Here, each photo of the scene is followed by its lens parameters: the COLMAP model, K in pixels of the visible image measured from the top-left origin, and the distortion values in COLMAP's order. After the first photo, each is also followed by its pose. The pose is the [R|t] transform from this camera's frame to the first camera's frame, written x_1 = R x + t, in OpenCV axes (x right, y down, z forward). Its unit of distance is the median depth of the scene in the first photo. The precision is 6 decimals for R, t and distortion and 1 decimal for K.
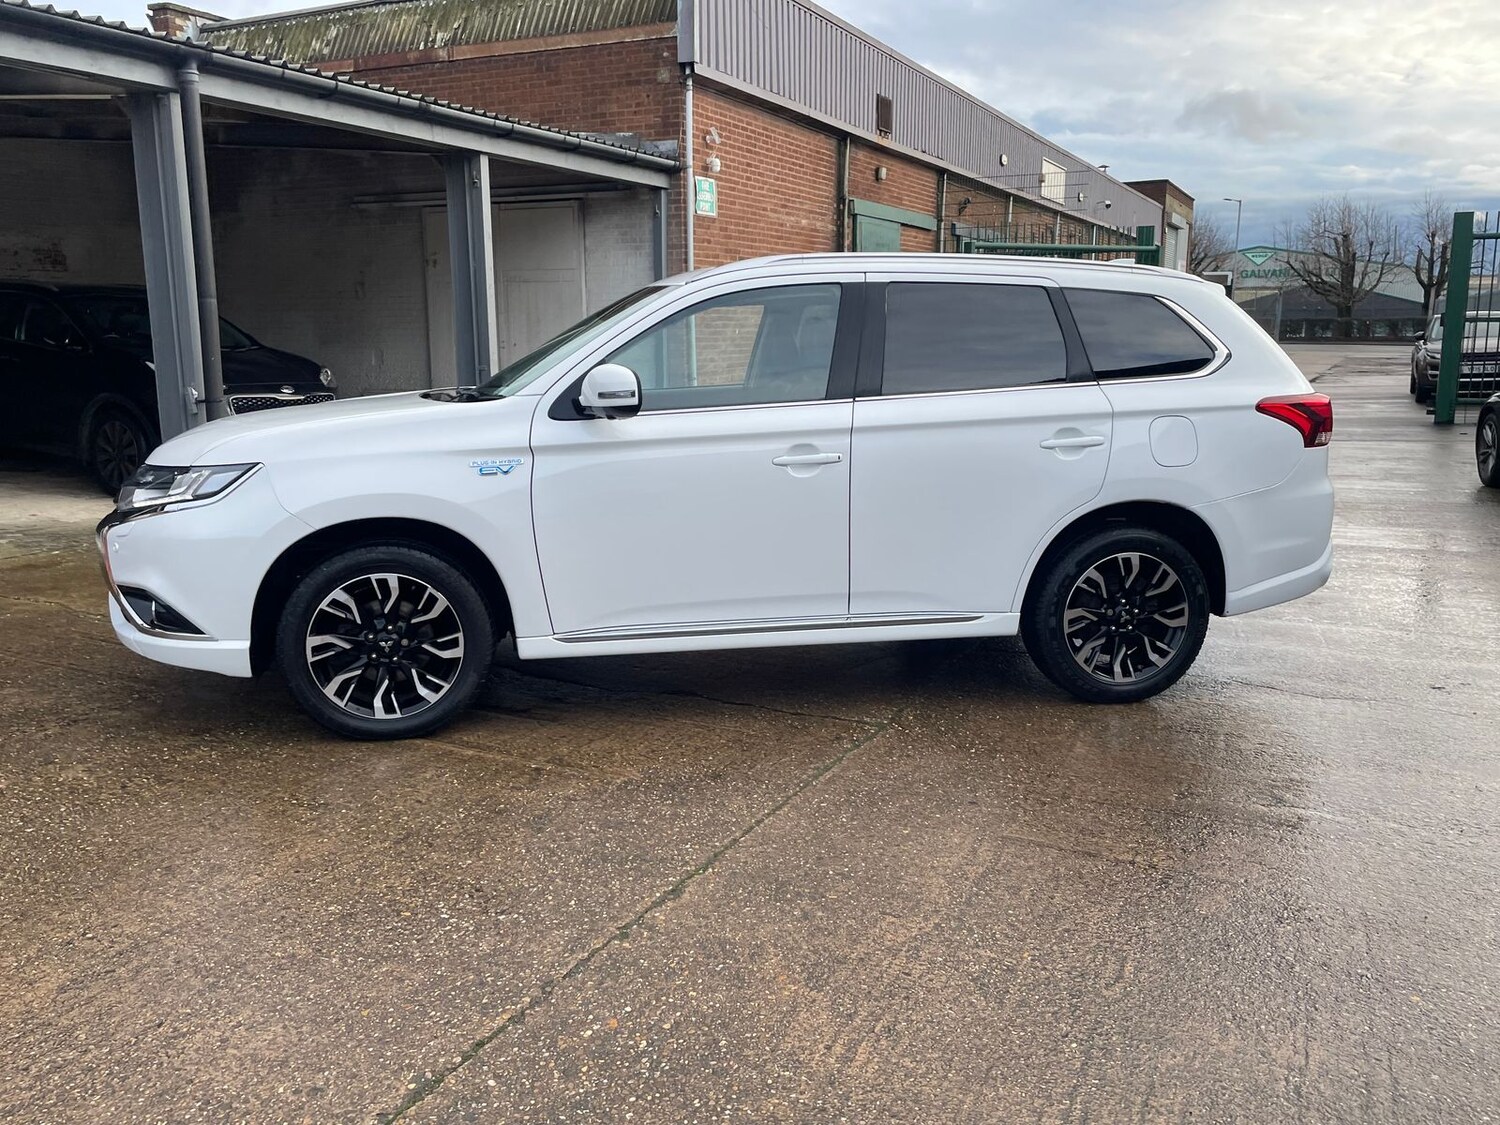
lens RADIAL K [[1228.7, 0, 760.4], [0, 1228.7, 544.2], [0, 0, 1]] dist [0.093524, -0.121345]
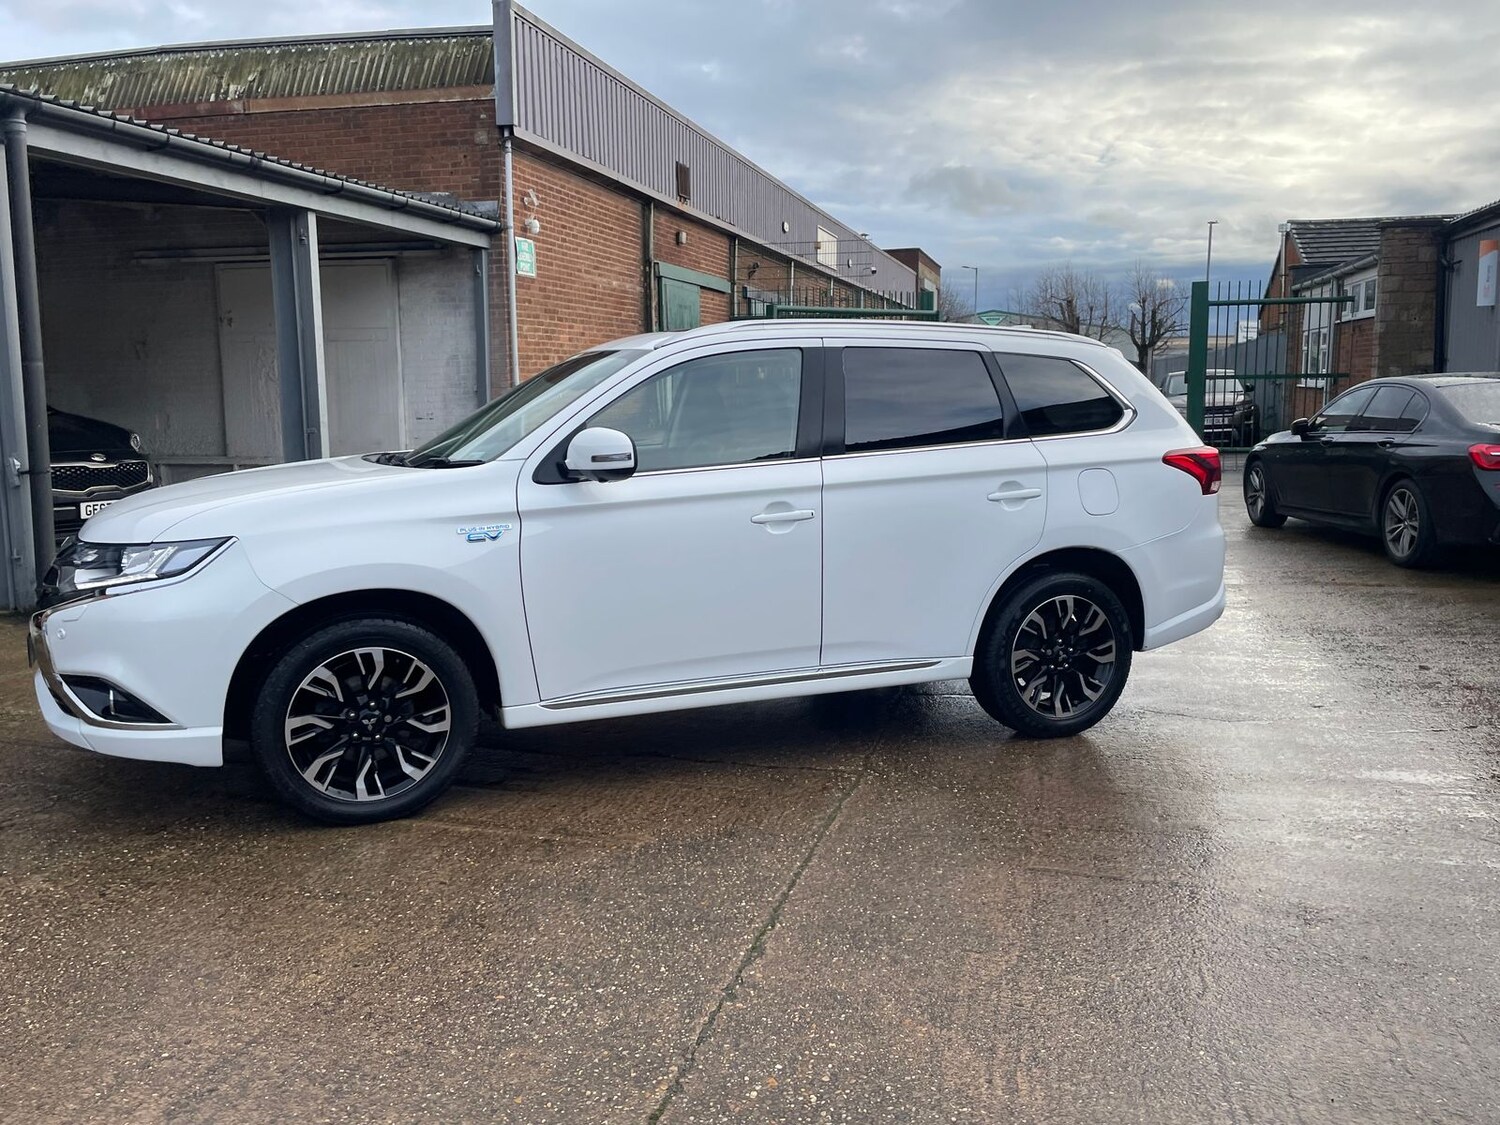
lens RADIAL K [[1228.7, 0, 763.0], [0, 1228.7, 534.2], [0, 0, 1]] dist [0.093524, -0.121345]
pose [[0.980340, -0.029657, 0.195074, -0.101359], [0.039995, 0.997984, -0.049271, -0.002377], [-0.193220, 0.056105, 0.979550, -0.002859]]
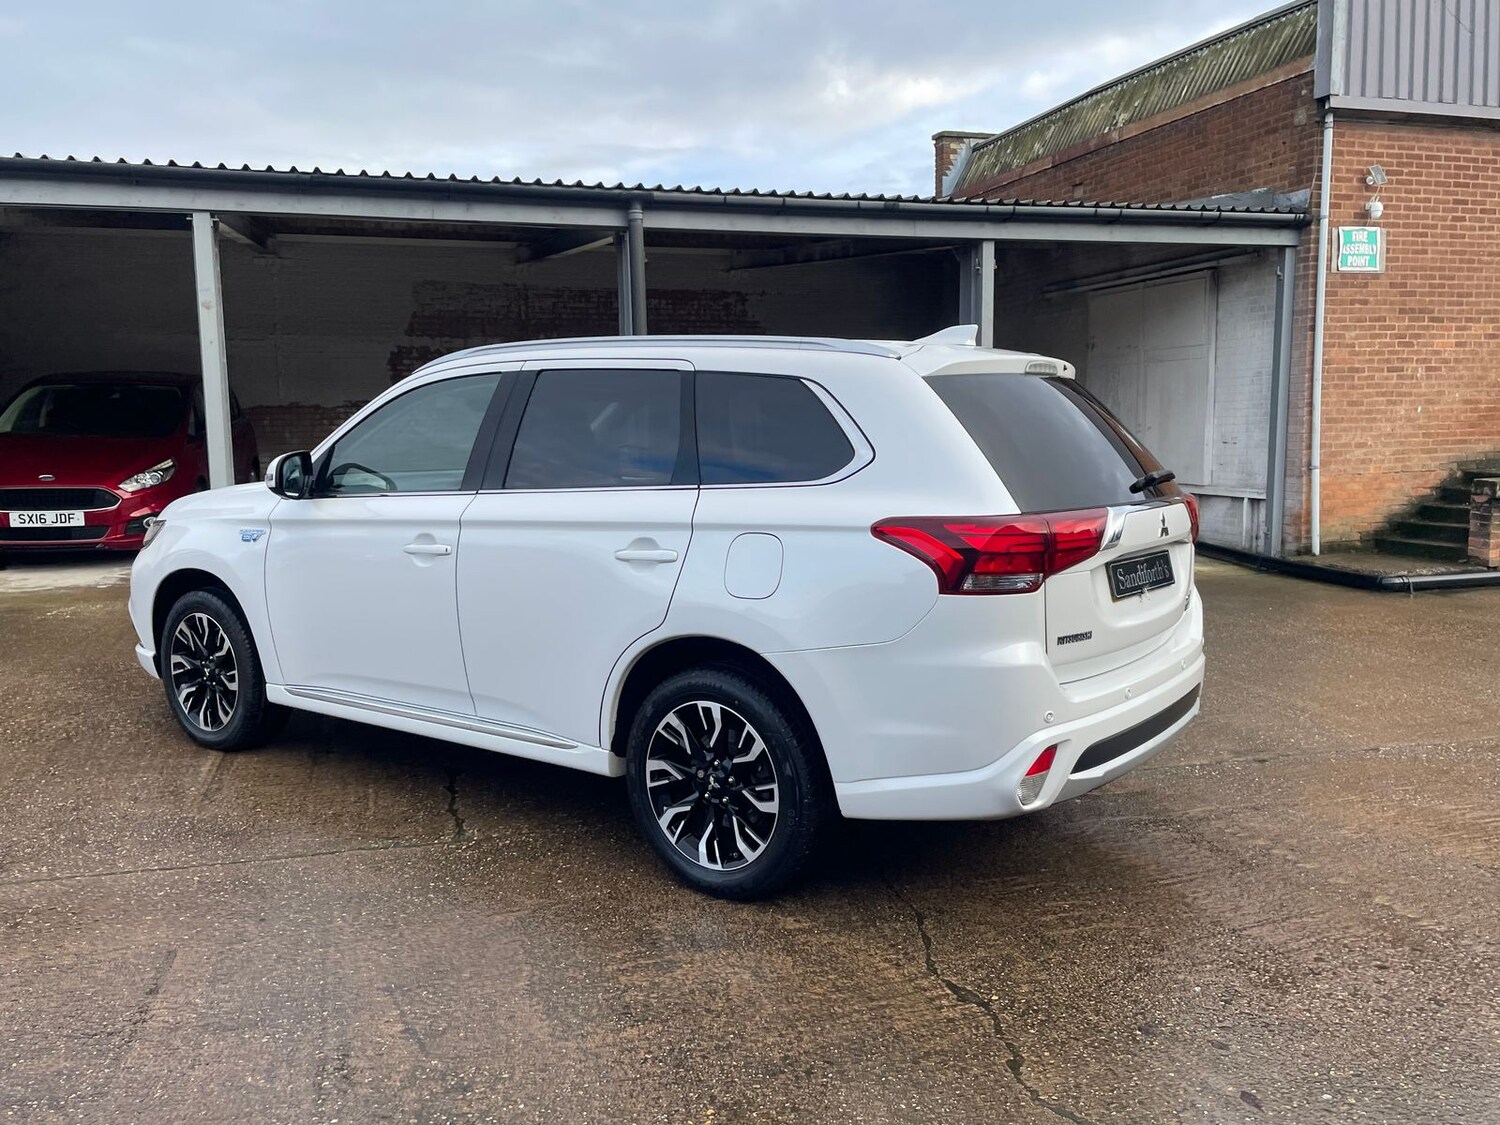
lens RADIAL K [[1228.7, 0, 754.7], [0, 1228.7, 534.6], [0, 0, 1]] dist [0.093524, -0.121345]
pose [[0.676095, 0.066292, -0.733826, 0.535336], [-0.118349, 0.992783, -0.019353, -0.052393], [0.727248, 0.099932, 0.679061, 0.290370]]
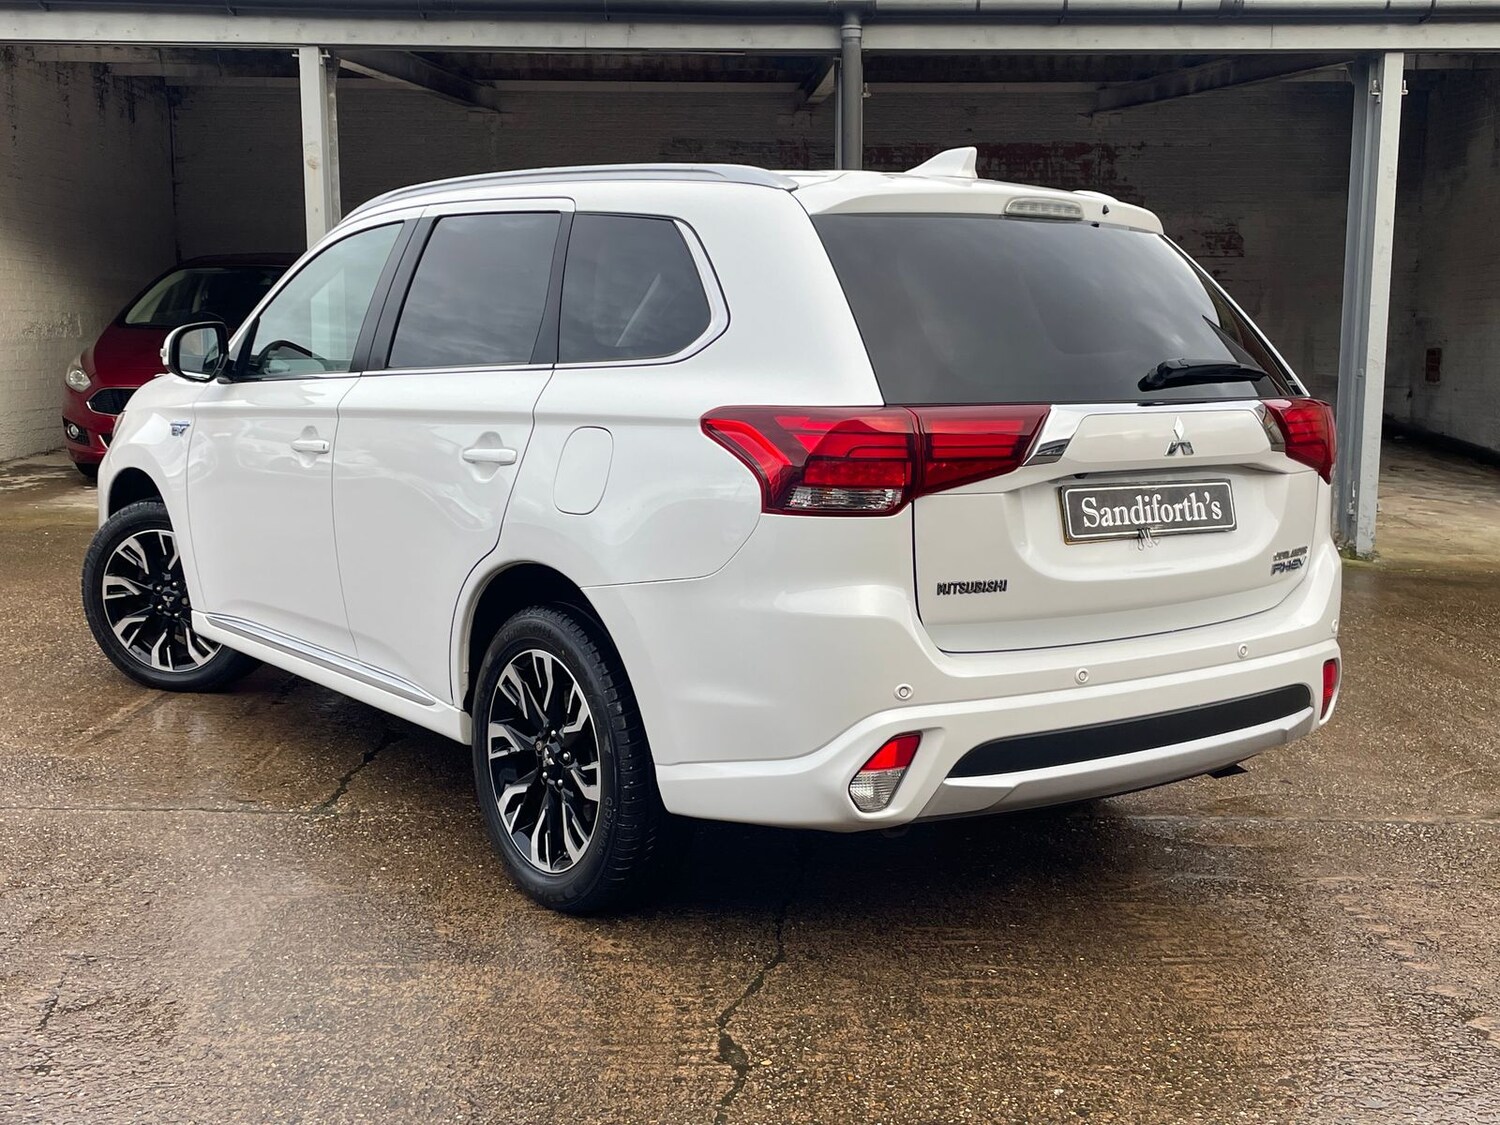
lens RADIAL K [[1695.2, 0, 753.9], [0, 1695.2, 549.7], [0, 0, 1]] dist [0.063330, 0.000000]
pose [[0.437005, 0.118085, -0.891674, 0.643722], [-0.162749, 0.985362, 0.050729, -0.059625], [0.884613, 0.122951, 0.449826, 0.434561]]
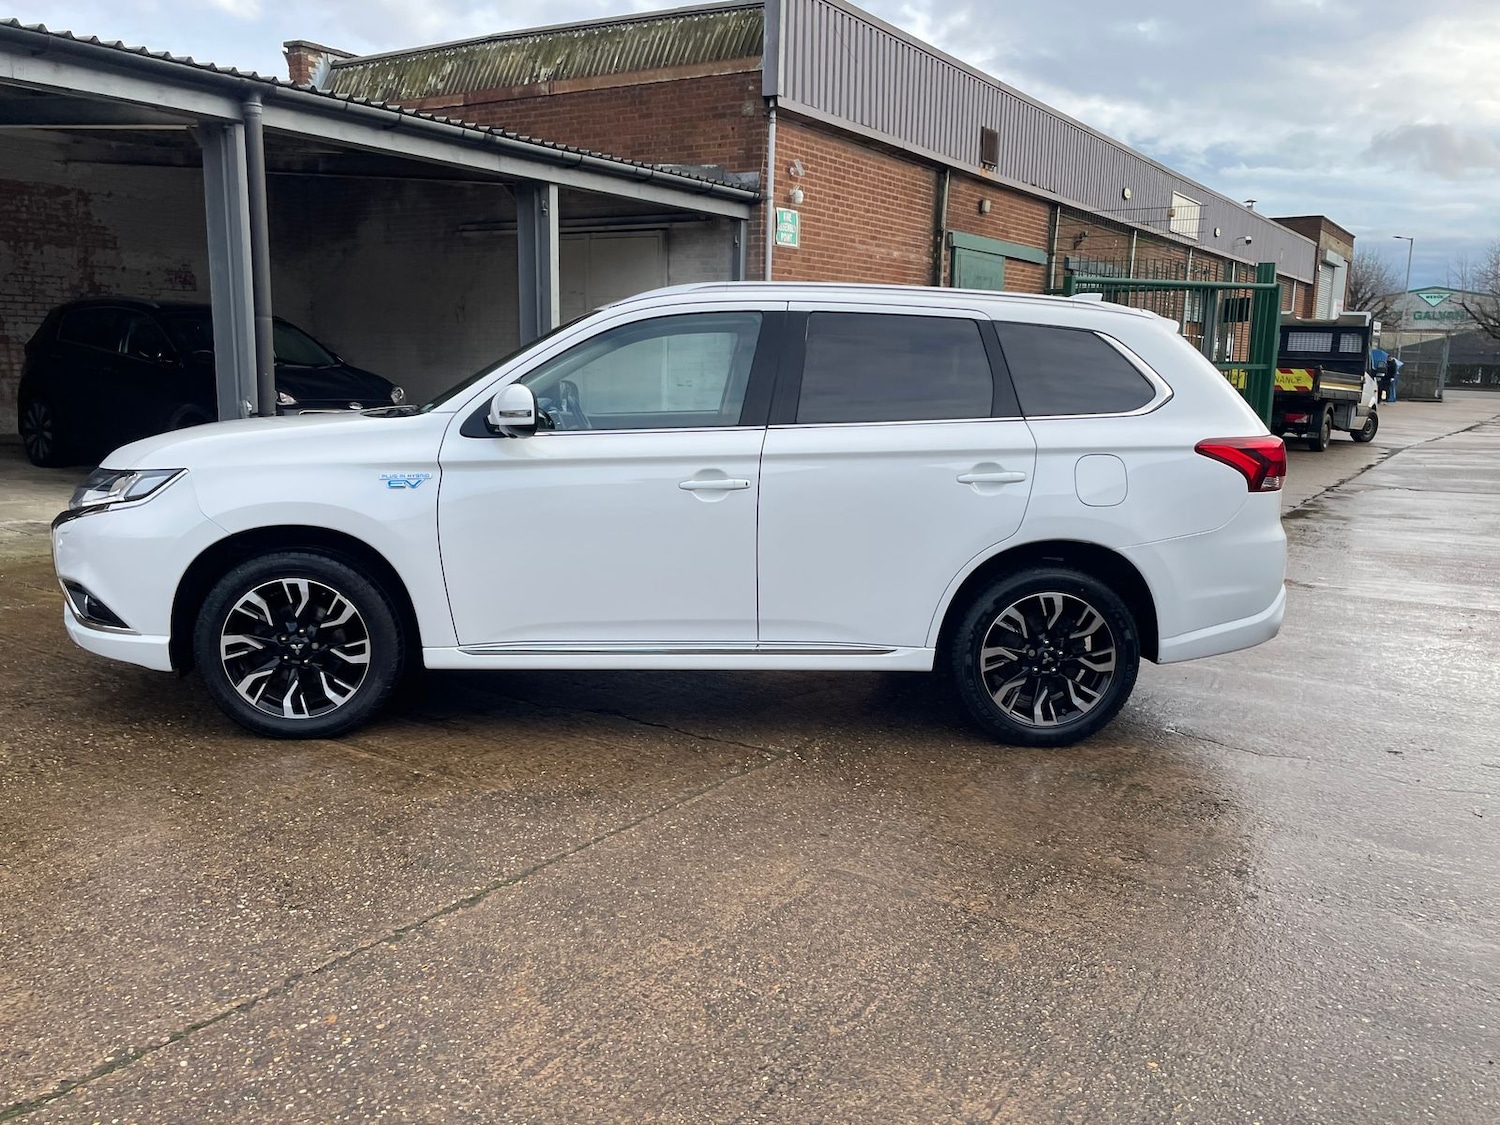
lens RADIAL K [[1228.7, 0, 759.5], [0, 1228.7, 552.6], [0, 0, 1]] dist [0.093524, -0.121345]
pose [[0.992194, 0.041975, -0.117423, 0.110413], [-0.044070, 0.998911, -0.015302, 0.000272], [0.116653, 0.020357, 0.992964, 0.003523]]
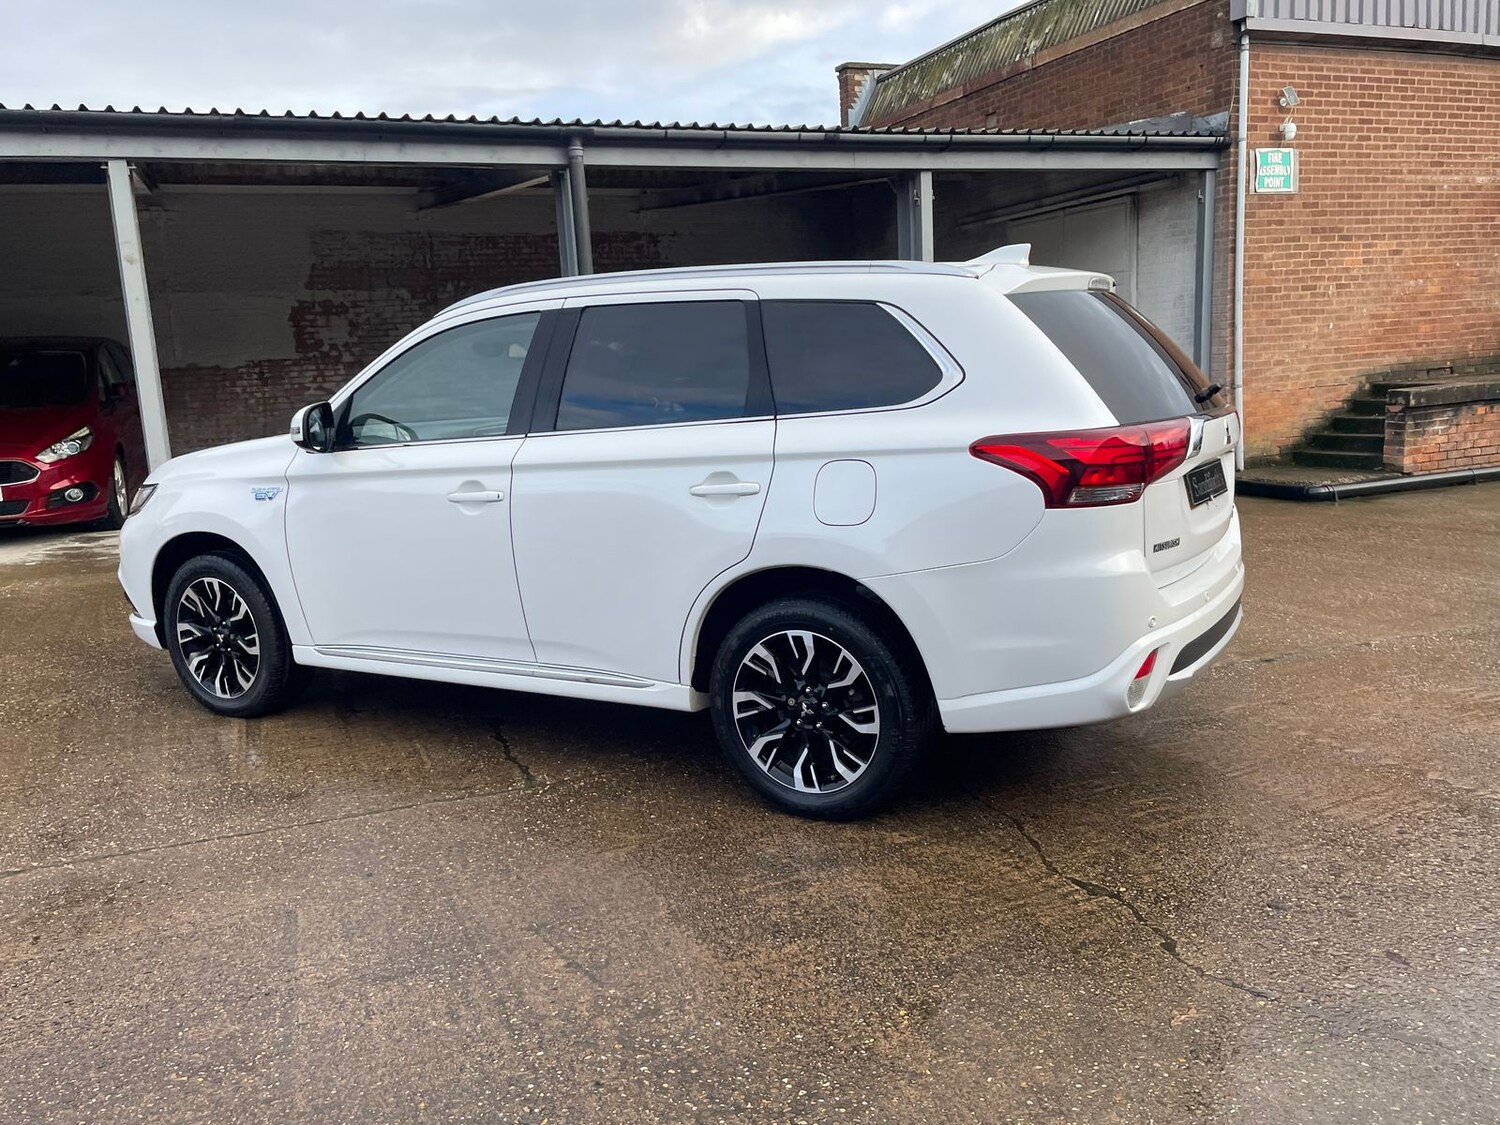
lens RADIAL K [[1228.7, 0, 755.1], [0, 1228.7, 556.3], [0, 0, 1]] dist [0.093524, -0.121345]
pose [[0.745423, 0.070612, -0.662841, 0.481359], [-0.067036, 0.997273, 0.030850, -0.037895], [0.663213, 0.021438, 0.748124, 0.236570]]
